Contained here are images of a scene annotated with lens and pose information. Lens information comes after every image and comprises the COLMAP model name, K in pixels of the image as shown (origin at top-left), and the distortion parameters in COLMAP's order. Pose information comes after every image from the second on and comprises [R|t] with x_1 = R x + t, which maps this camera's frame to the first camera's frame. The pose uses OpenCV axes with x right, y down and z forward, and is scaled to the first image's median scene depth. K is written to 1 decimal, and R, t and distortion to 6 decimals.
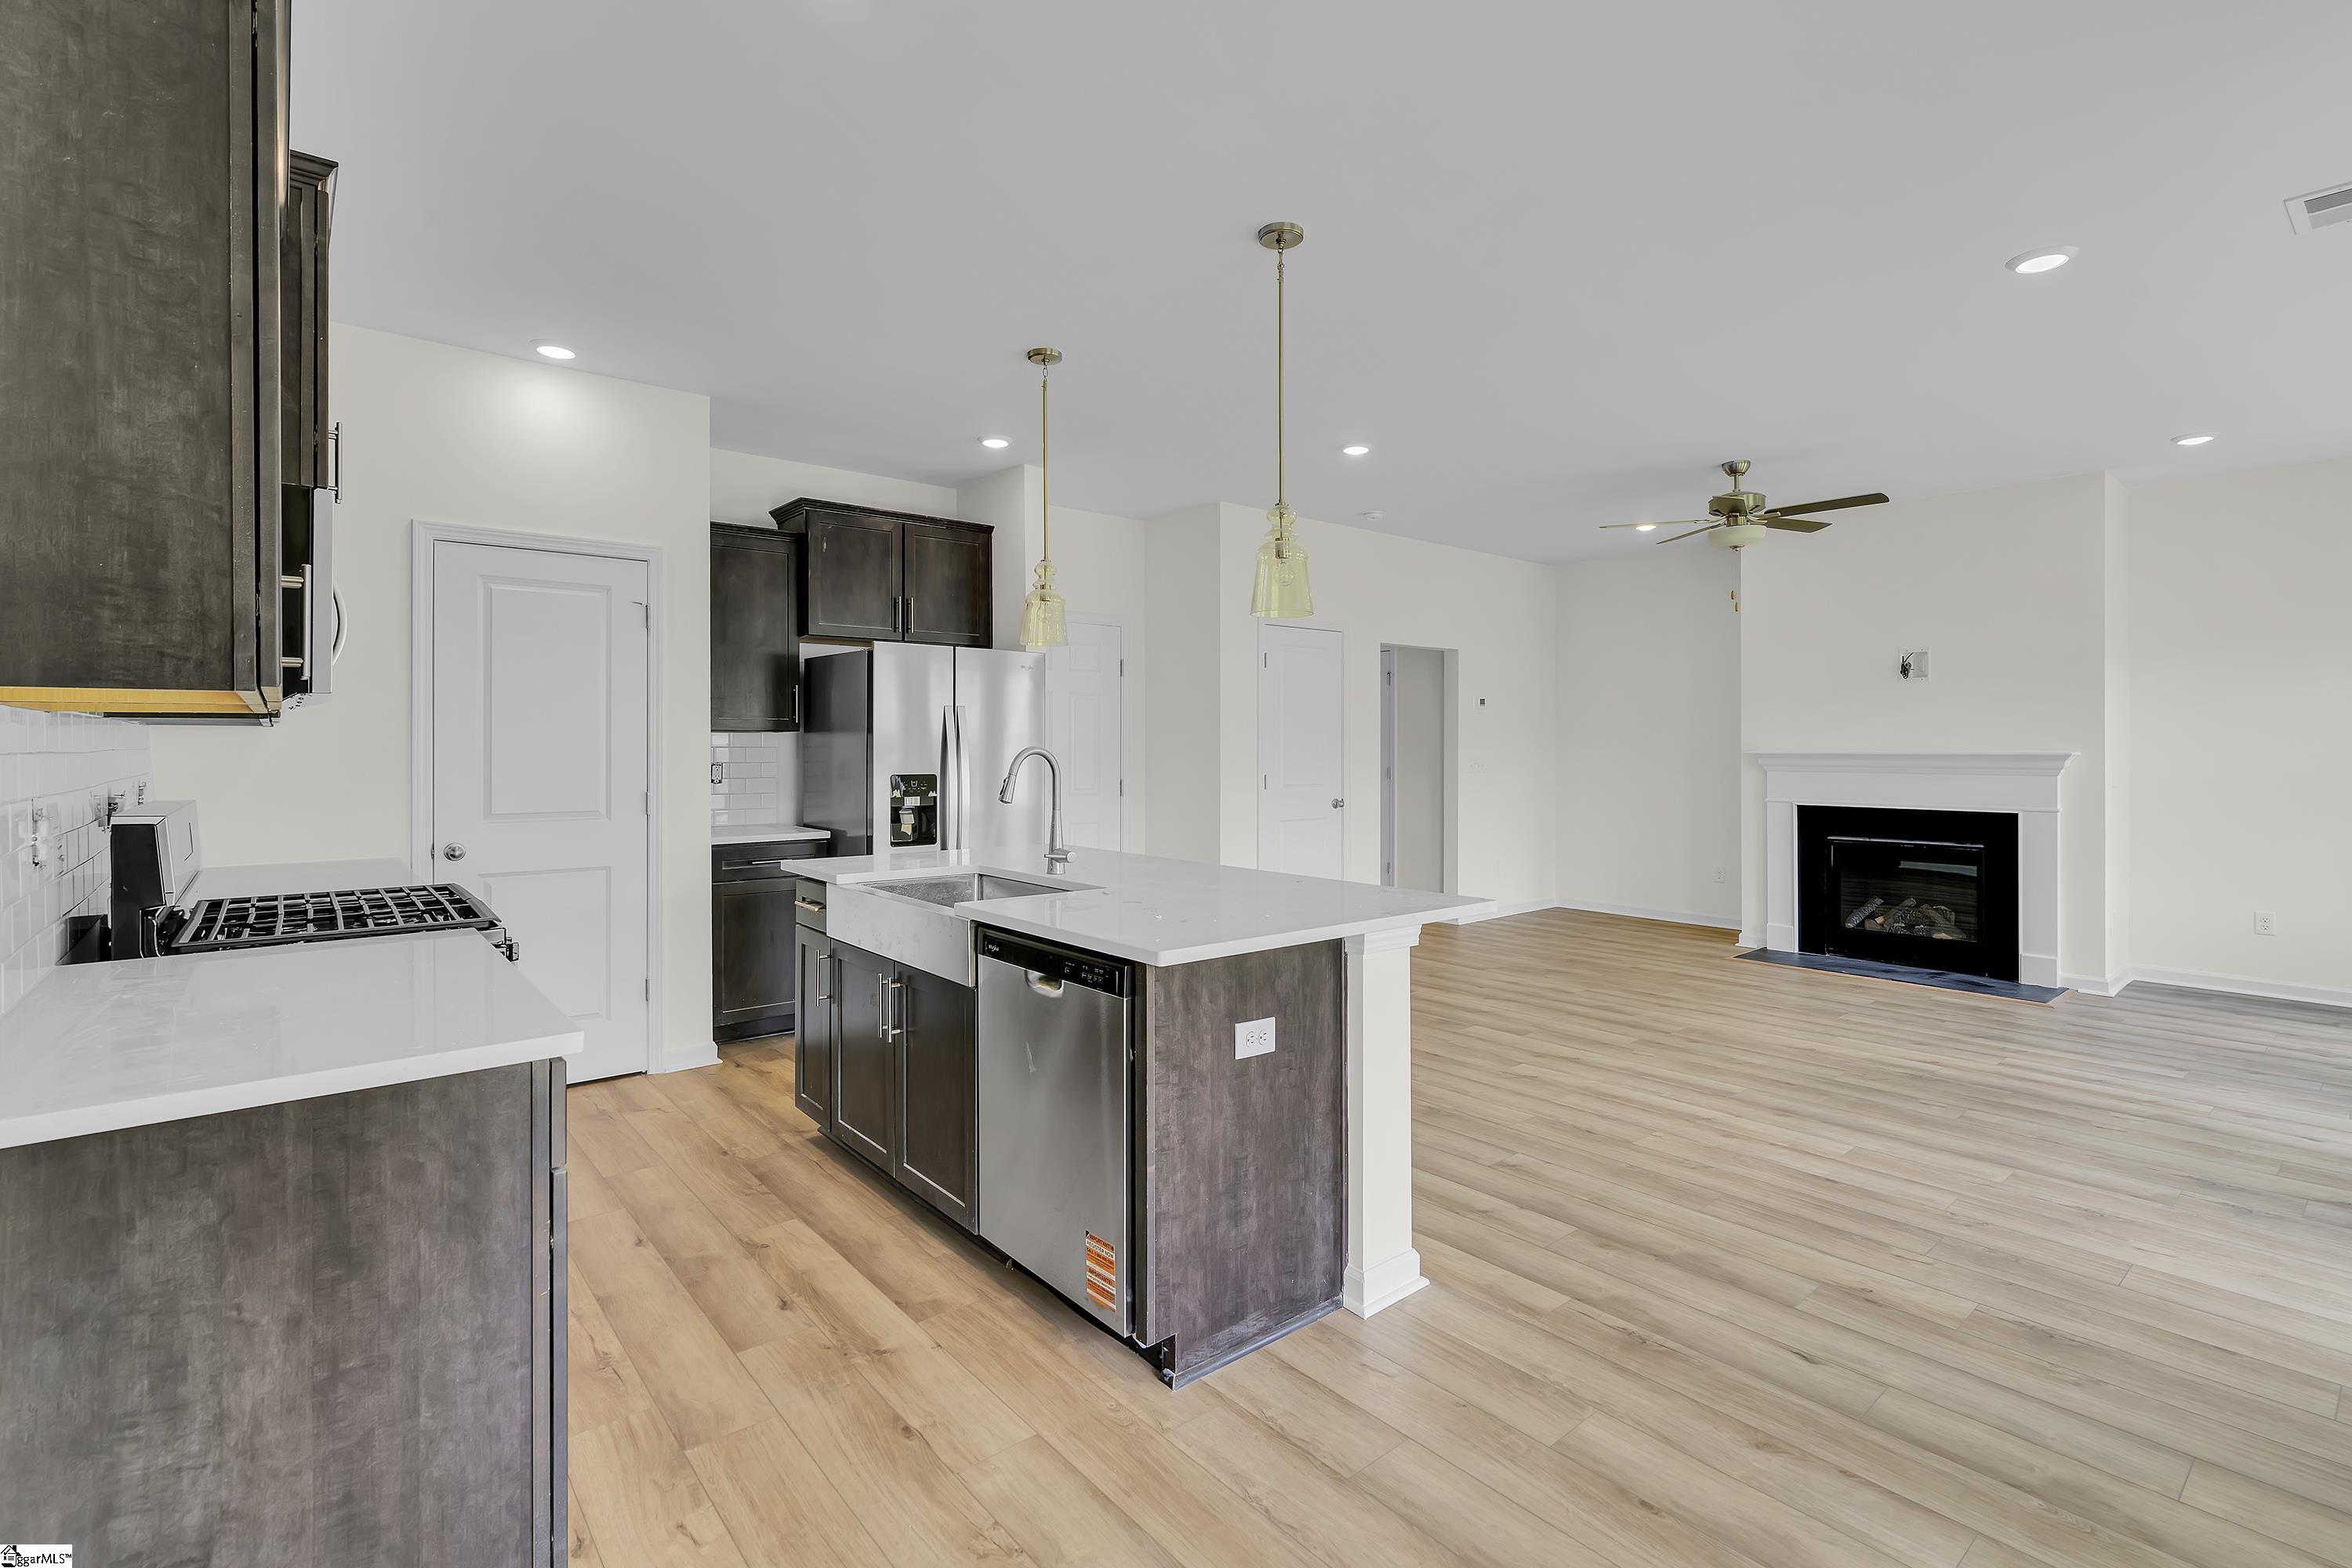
lens RADIAL K [[1073.3, 0, 1157.6], [0, 1073.3, 748.7], [0, 0, 1]] dist [-0.003953, 0.002555]
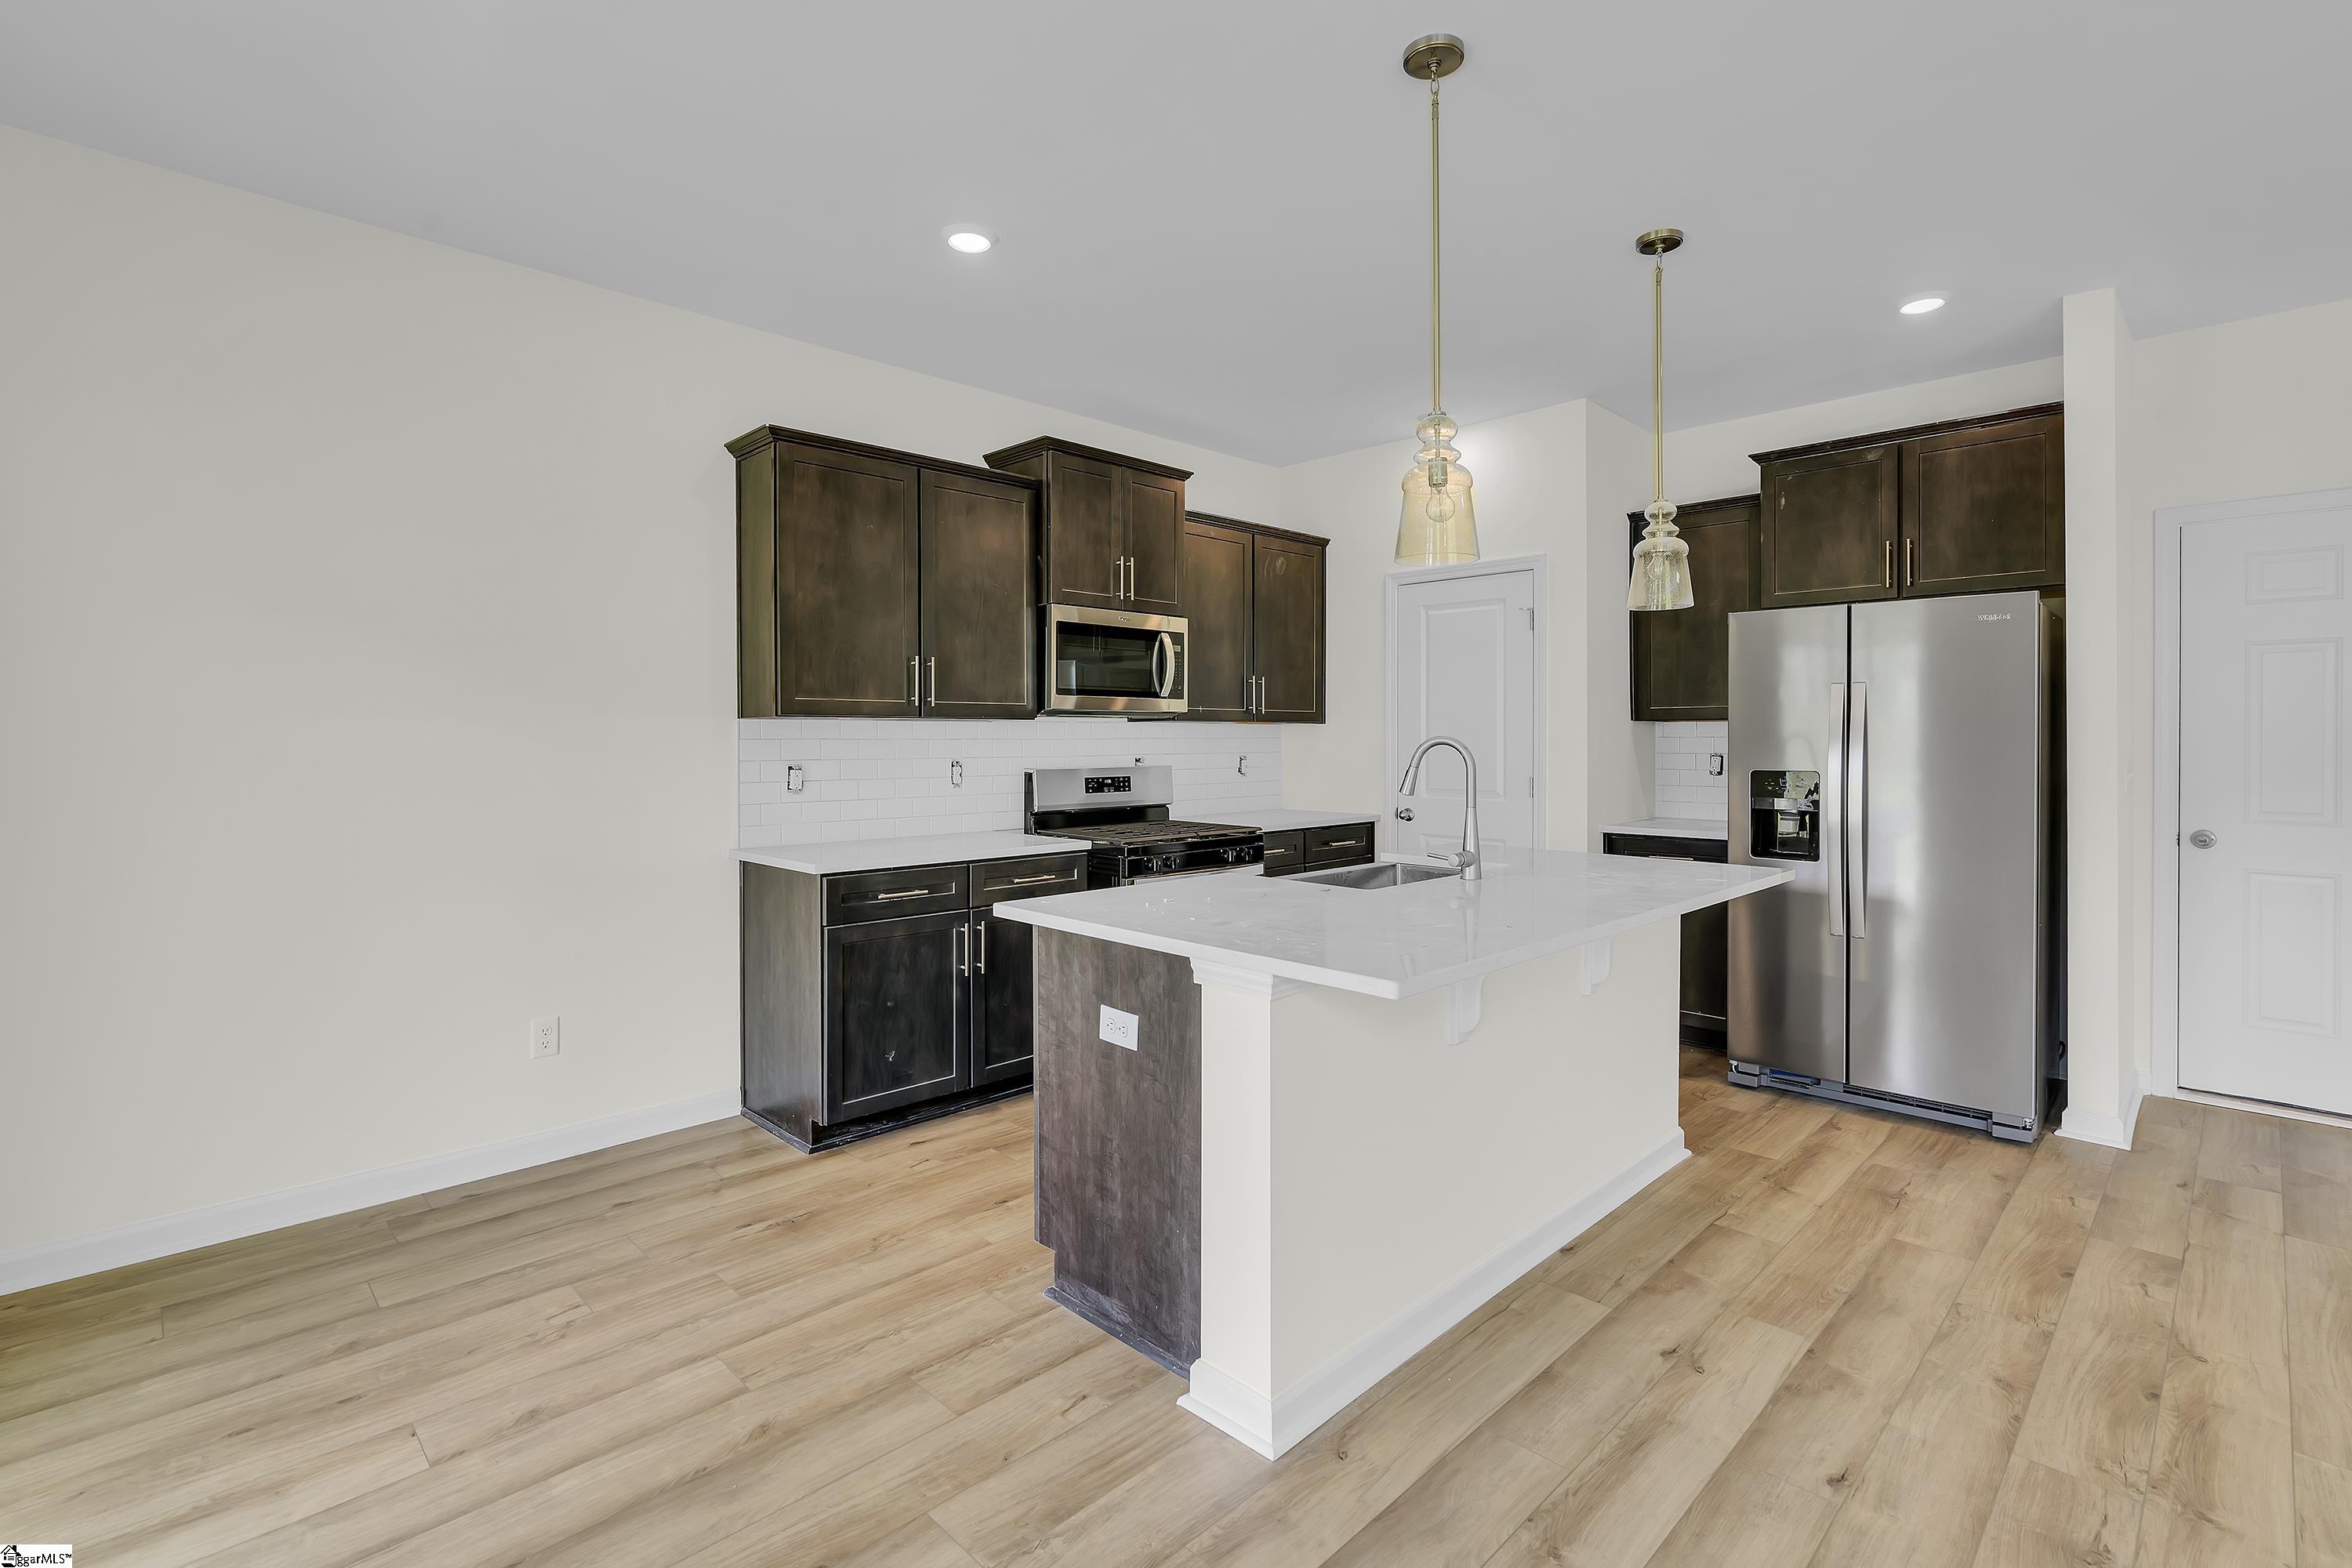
lens RADIAL K [[1073.3, 0, 1171.9], [0, 1073.3, 755.4], [0, 0, 1]] dist [-0.003953, 0.002555]
pose [[0.088391, 0.015362, -0.995967, 0.582179], [-0.001966, 0.999882, 0.015248, 0.000864], [0.996084, 0.000611, 0.088410, 0.516070]]
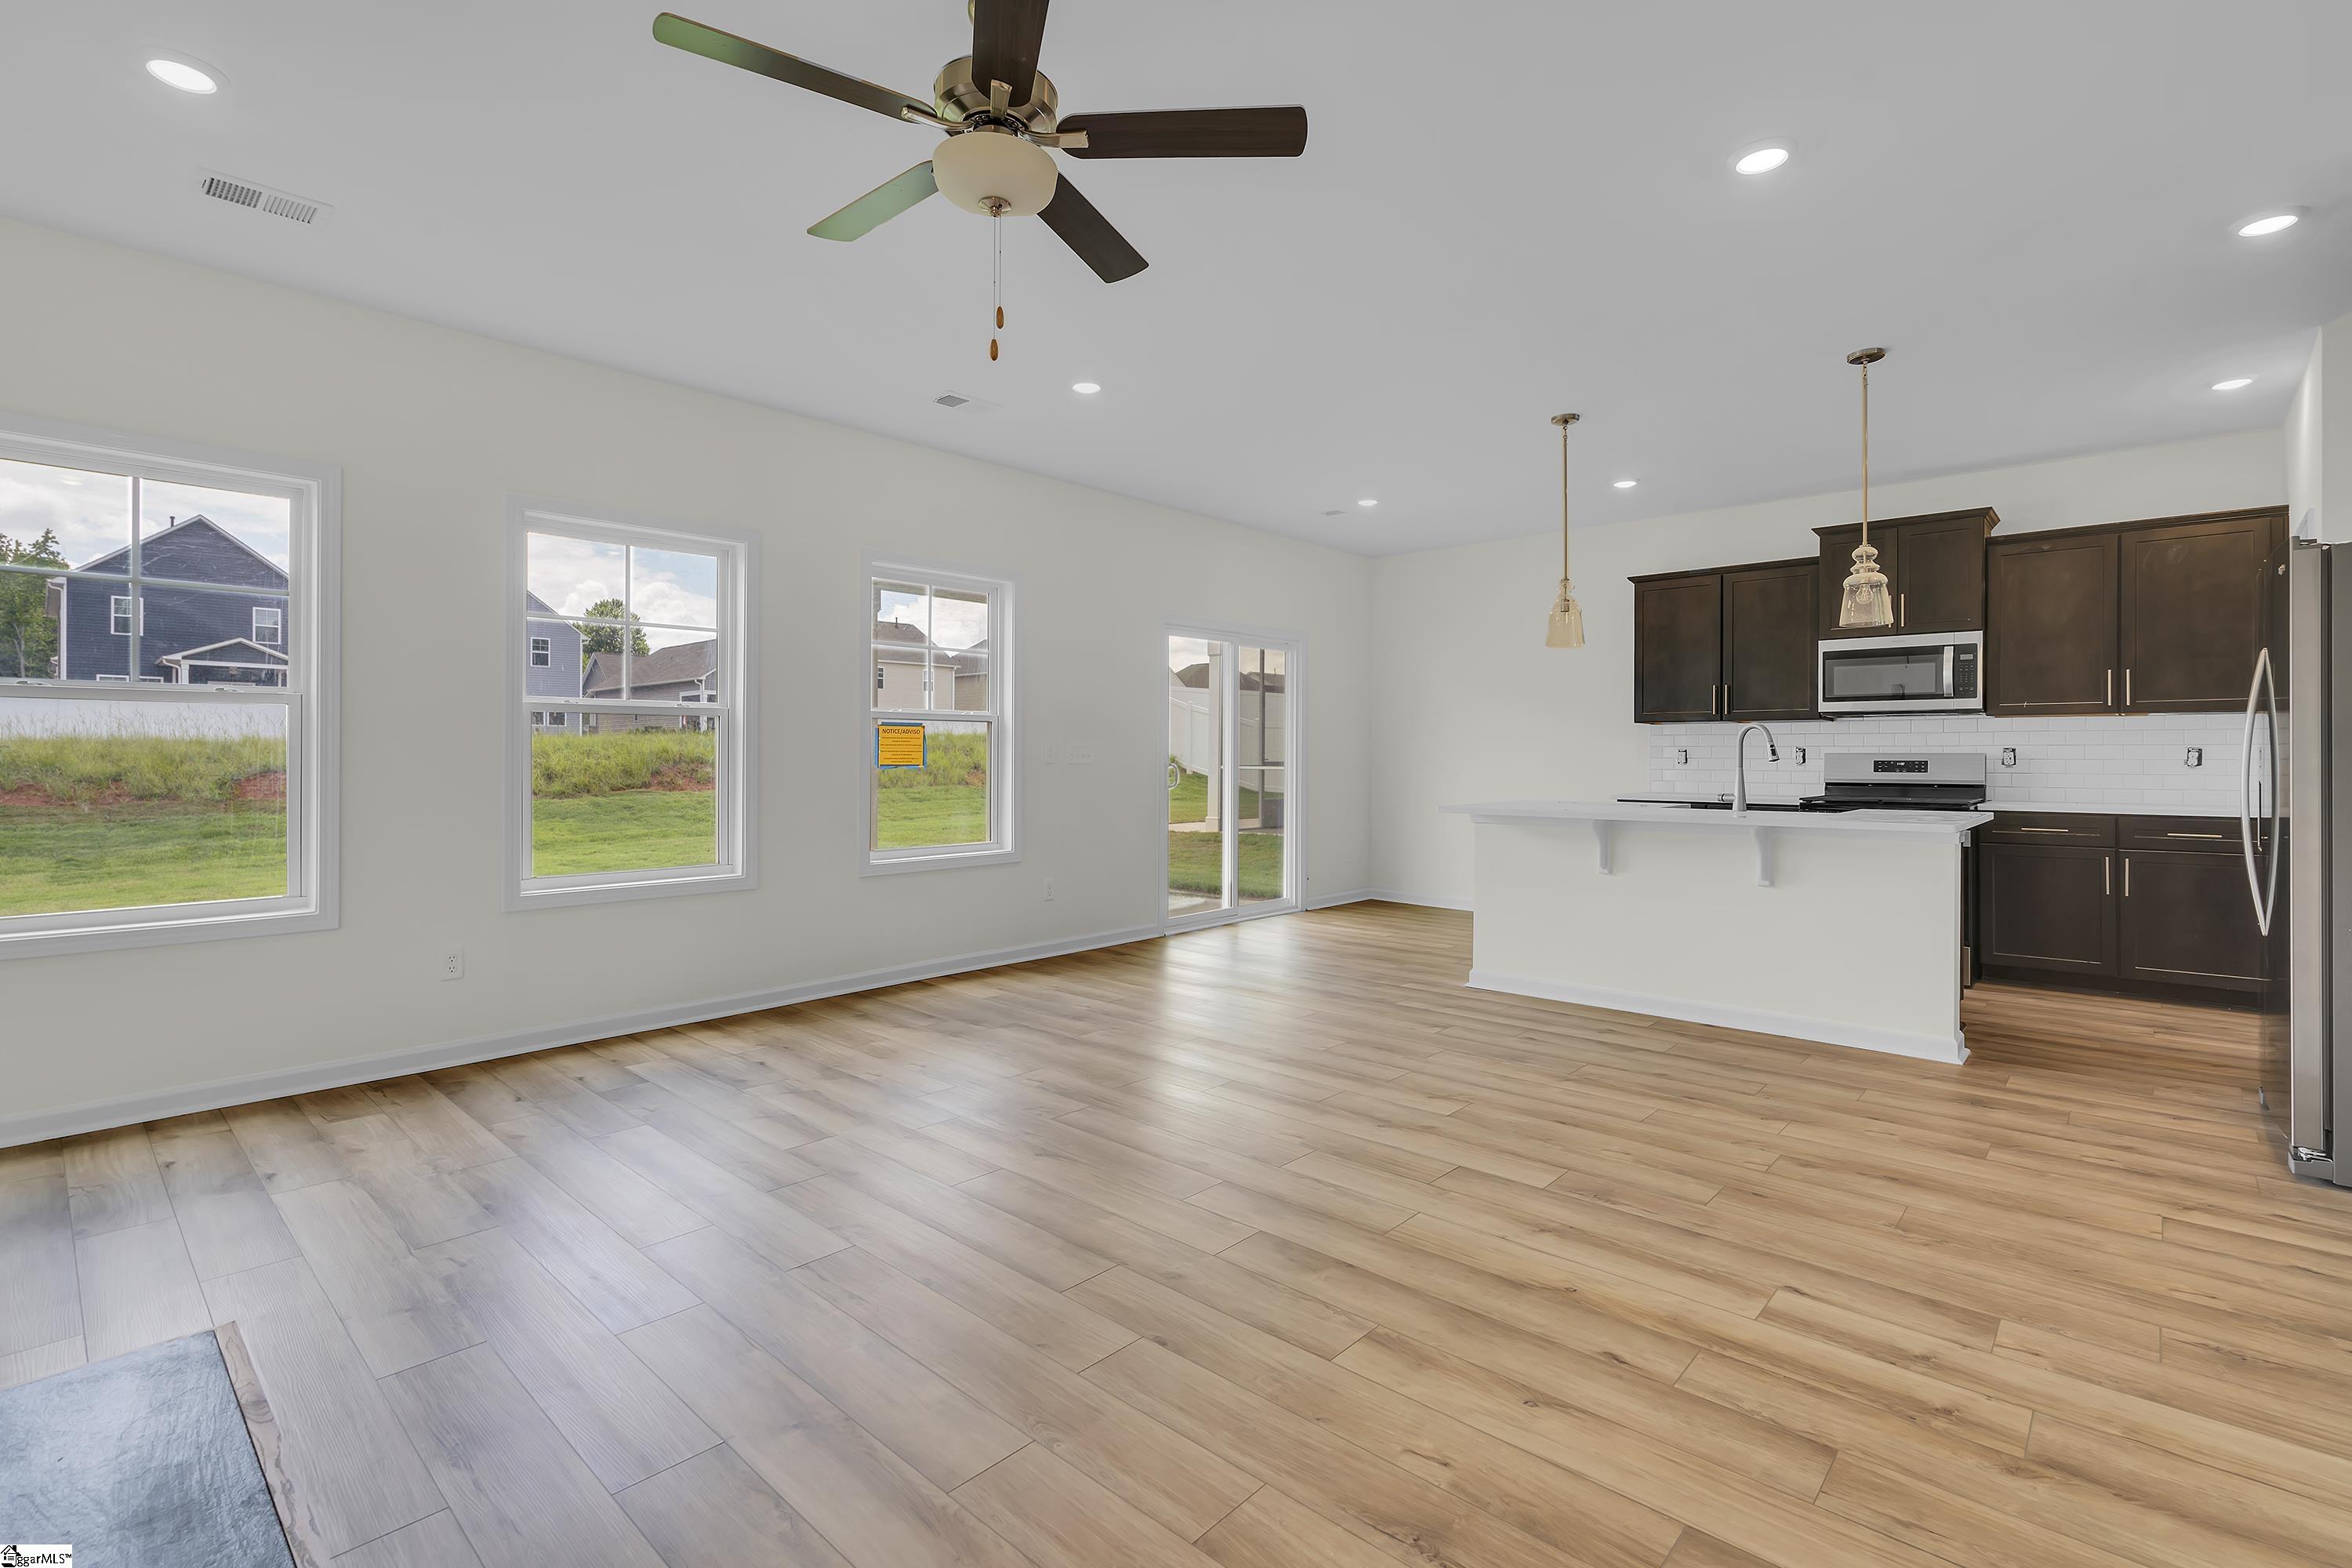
lens RADIAL K [[1073.3, 0, 1168.8], [0, 1073.3, 759.4], [0, 0, 1]] dist [-0.003953, 0.002555]
pose [[-0.990294, -0.001311, -0.138980, 0.658584], [-0.002031, 0.999985, 0.005039, 0.031069], [0.138972, 0.005272, -0.990282, 1.765313]]
